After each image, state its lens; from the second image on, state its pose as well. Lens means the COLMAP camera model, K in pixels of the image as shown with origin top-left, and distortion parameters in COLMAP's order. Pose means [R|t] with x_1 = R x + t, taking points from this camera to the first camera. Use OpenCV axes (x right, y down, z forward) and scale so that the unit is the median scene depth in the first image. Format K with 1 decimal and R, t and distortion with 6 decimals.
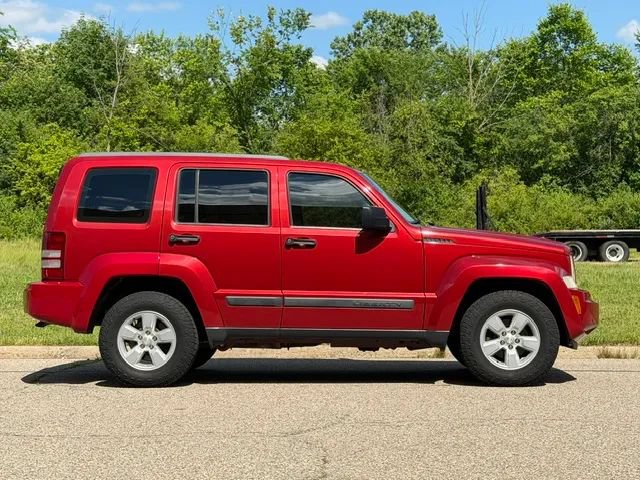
lens RADIAL K [[1272.7, 0, 320.0], [0, 1272.7, 240.0], [0, 0, 1]] dist [0.116363, 0.402023]
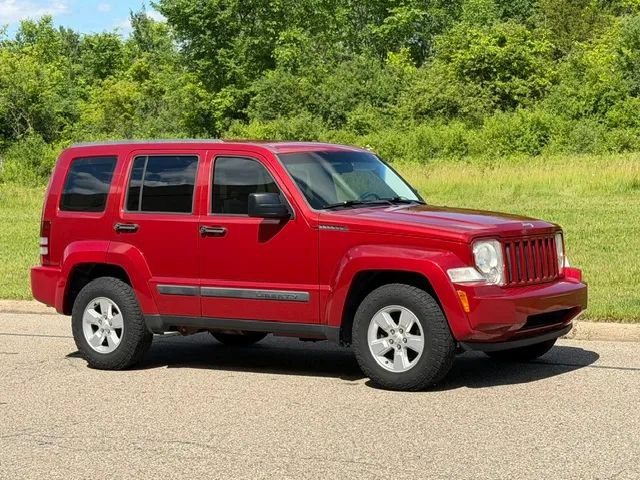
lens RADIAL K [[1272.7, 0, 320.0], [0, 1272.7, 240.0], [0, 0, 1]] dist [0.116363, 0.402023]
pose [[0.835496, -0.002845, -0.549490, 0.582890], [0.047492, 0.996619, 0.067050, -0.051846], [0.547441, -0.082116, 0.832806, 0.234514]]
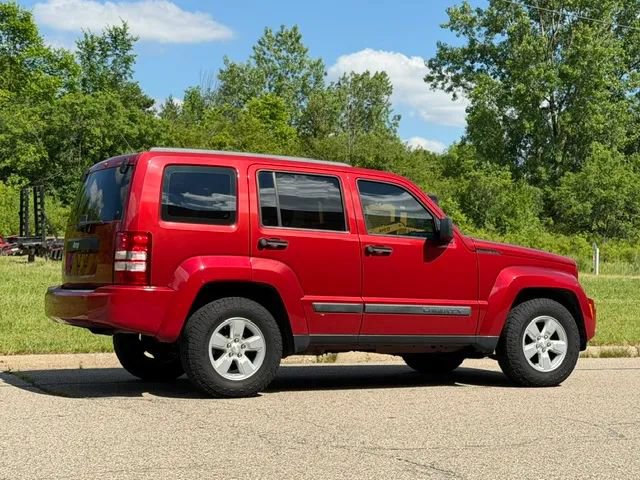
lens RADIAL K [[1272.7, 0, 320.0], [0, 1272.7, 240.0], [0, 0, 1]] dist [0.116363, 0.402023]
pose [[0.870323, 0.028372, 0.491664, -0.551121], [-0.027741, 0.999578, -0.008575, 0.003925], [-0.491700, -0.006176, 0.870743, 0.139492]]
